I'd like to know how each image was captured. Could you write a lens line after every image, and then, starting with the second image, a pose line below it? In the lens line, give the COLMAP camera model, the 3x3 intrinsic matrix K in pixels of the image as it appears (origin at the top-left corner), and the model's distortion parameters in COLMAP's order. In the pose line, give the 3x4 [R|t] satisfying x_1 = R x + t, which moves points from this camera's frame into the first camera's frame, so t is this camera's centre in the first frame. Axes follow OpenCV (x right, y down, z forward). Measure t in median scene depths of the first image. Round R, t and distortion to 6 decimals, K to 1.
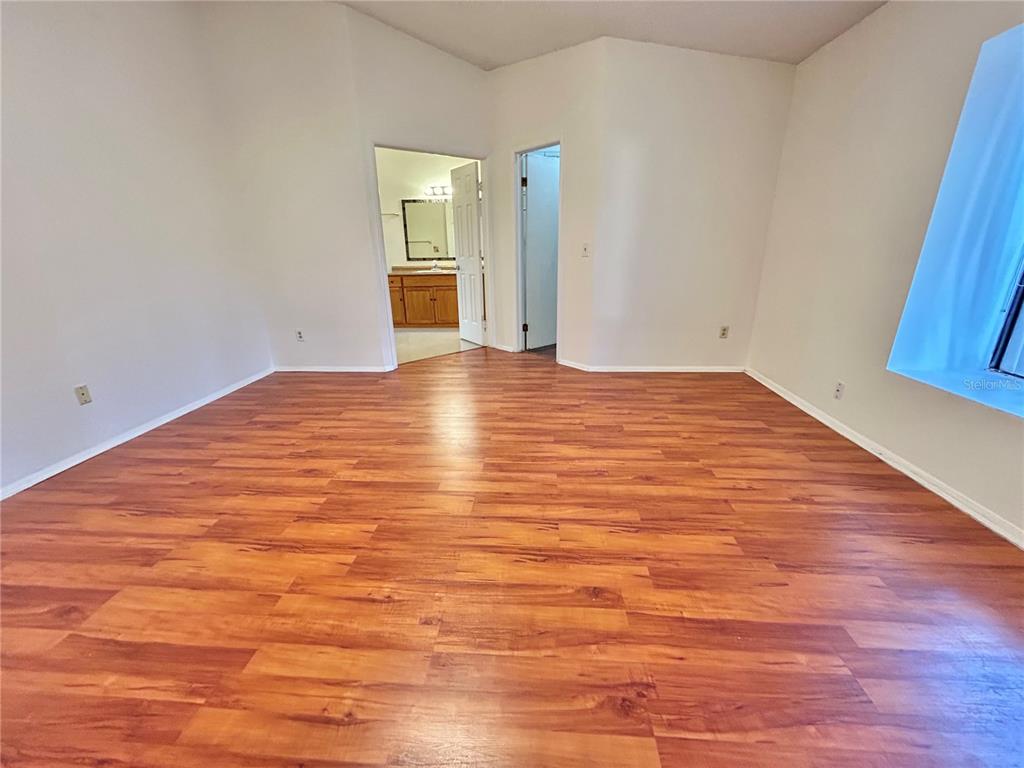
lens RADIAL K [[417.1, 0, 508.0], [0, 417.1, 384.2], [0, 0, 1]] dist [-0.001066, 0.000572]
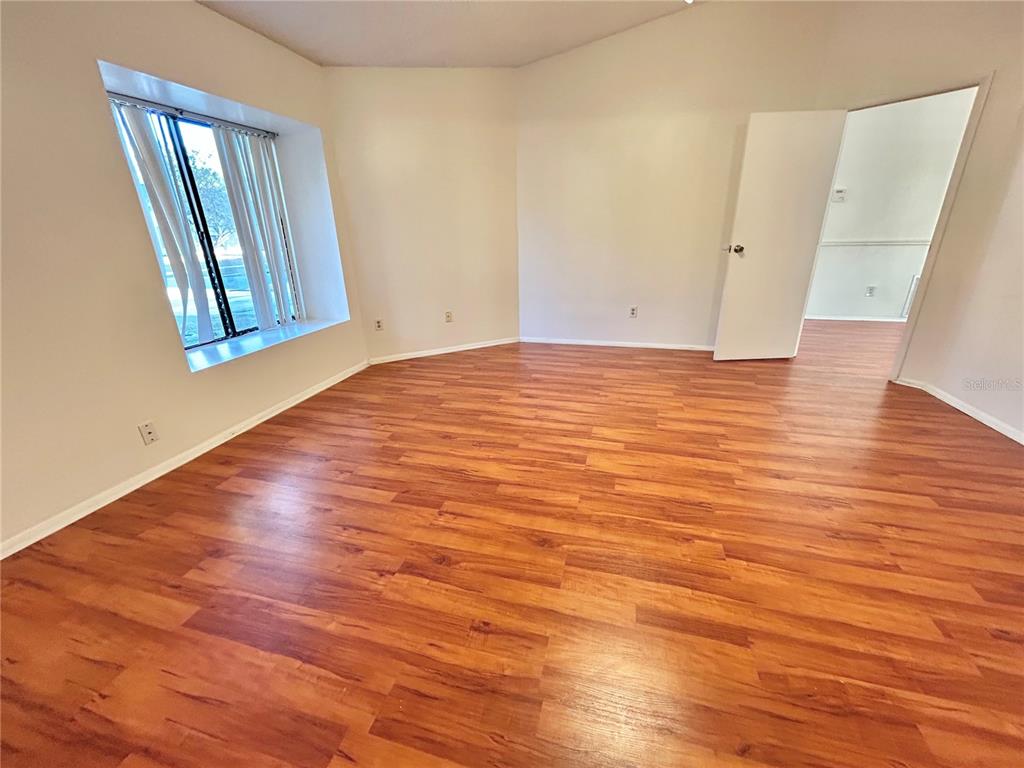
lens RADIAL K [[417.1, 0, 509.4], [0, 417.1, 385.5], [0, 0, 1]] dist [-0.001066, 0.000572]
pose [[-0.981307, -0.027814, 0.190430, -0.055535], [0.097568, 0.781008, 0.616852, -0.502370], [-0.165885, 0.623901, -0.763695, 1.473592]]
